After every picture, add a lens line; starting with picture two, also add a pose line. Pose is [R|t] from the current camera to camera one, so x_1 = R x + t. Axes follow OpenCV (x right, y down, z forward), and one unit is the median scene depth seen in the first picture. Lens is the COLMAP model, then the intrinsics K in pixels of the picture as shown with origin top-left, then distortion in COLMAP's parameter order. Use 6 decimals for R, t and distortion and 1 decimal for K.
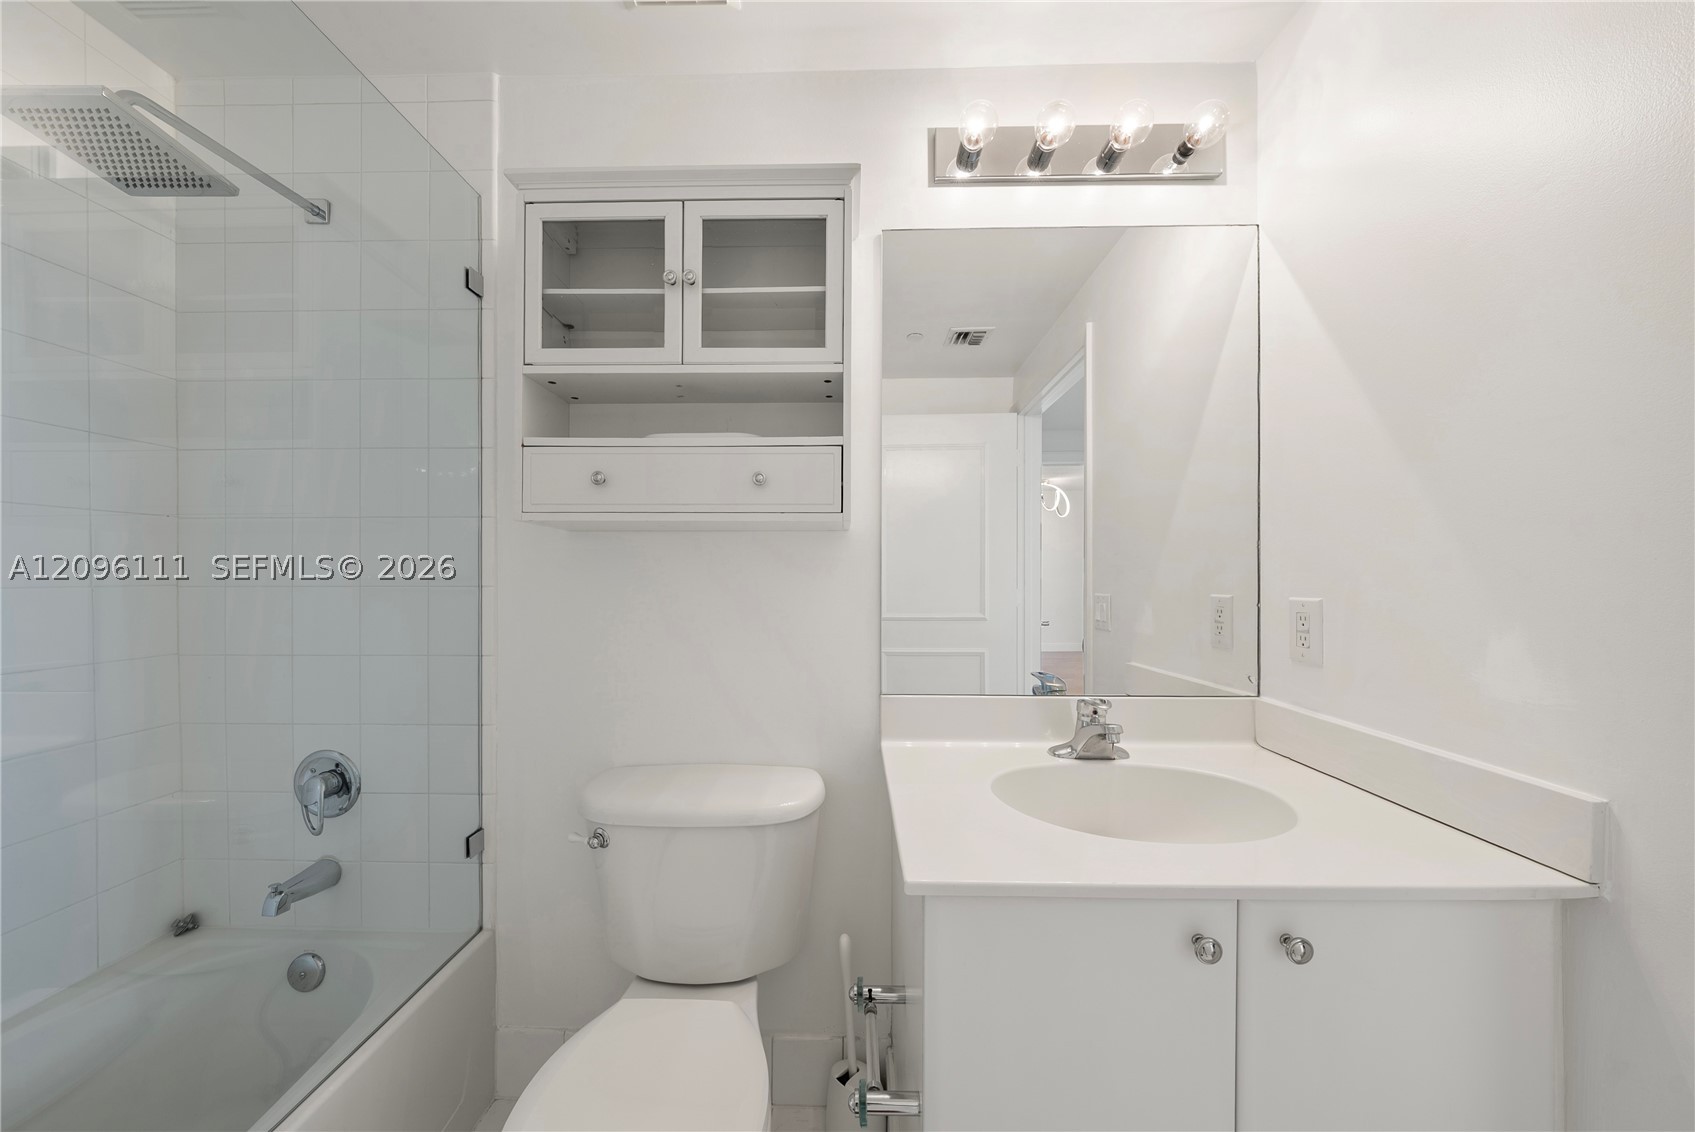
lens RADIAL K [[579.7, 0, 844.4], [0, 579.7, 585.0], [0, 0, 1]] dist [-0.001514, -0.000008]
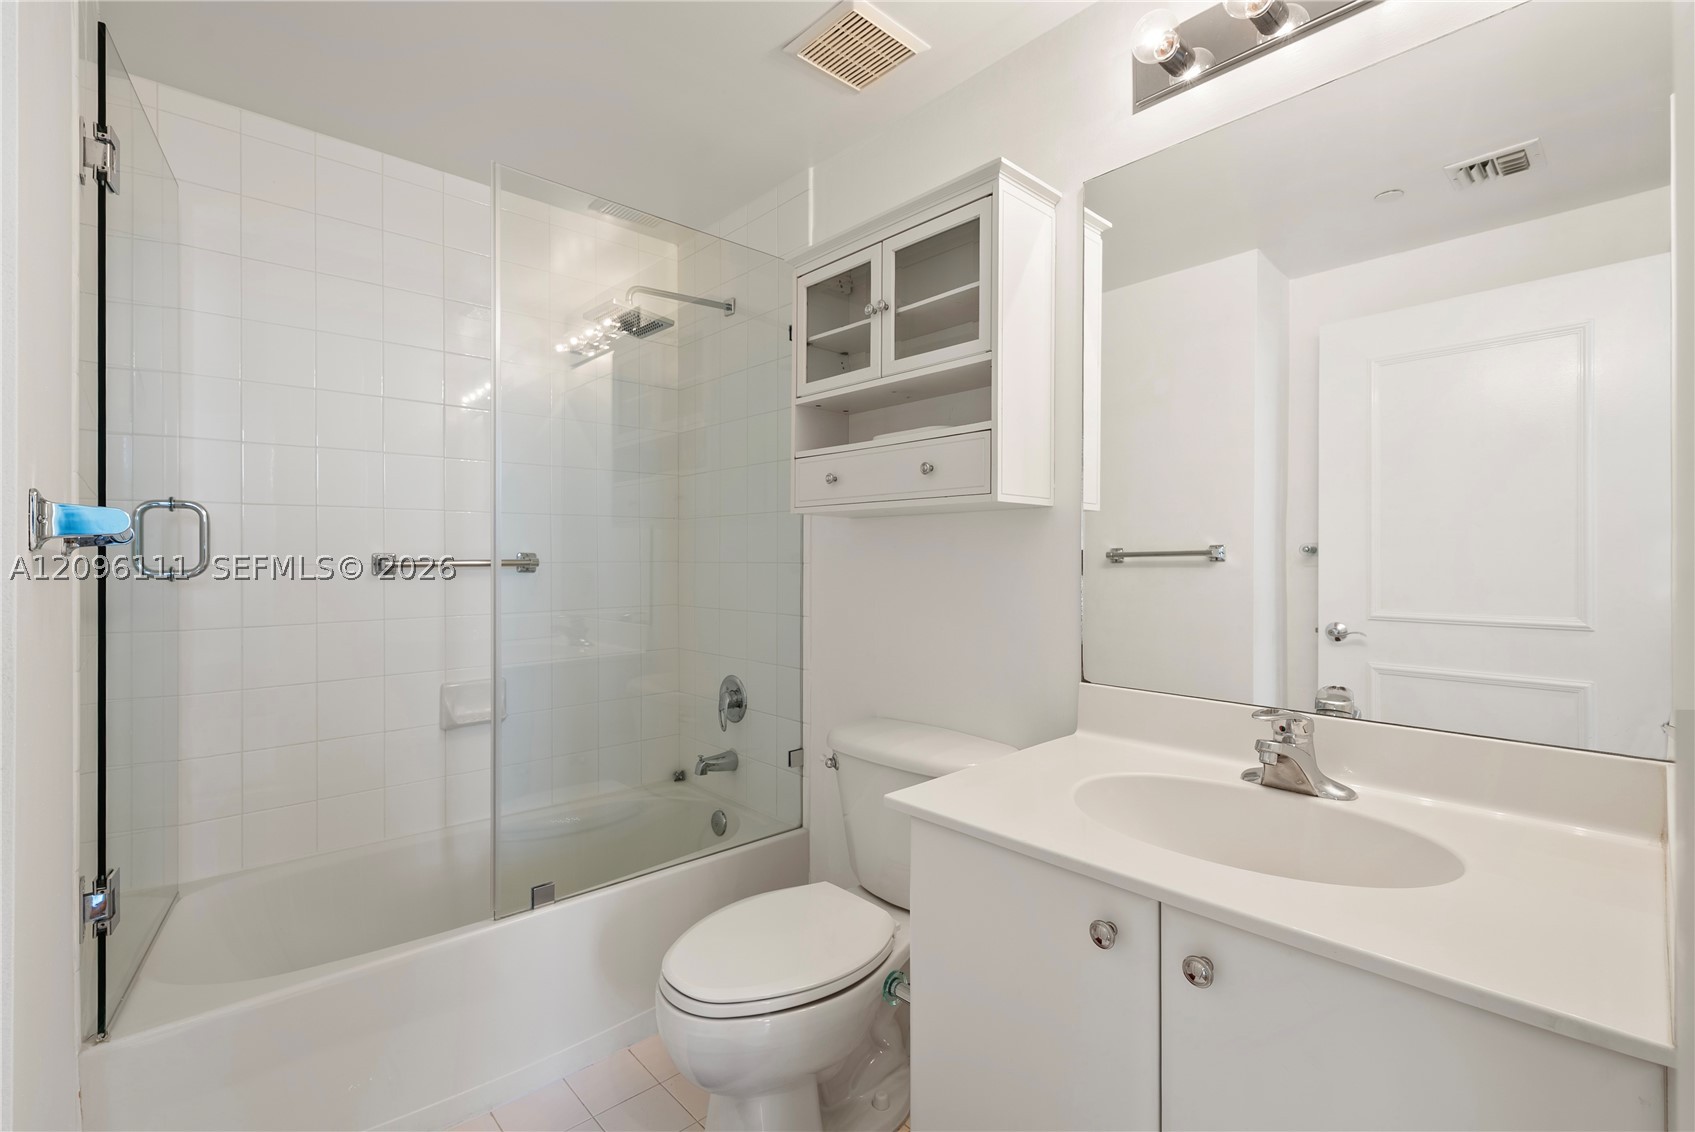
lens RADIAL K [[759.2, 0, 847.5], [0, 759.2, 566.0], [0, 0, 1]] dist [-0.000809, -0.000353]
pose [[0.692845, 0.006714, -0.721056, 0.750472], [-0.008717, 0.999962, 0.000935, 0.006140], [0.721034, 0.005638, 0.692876, -0.124161]]
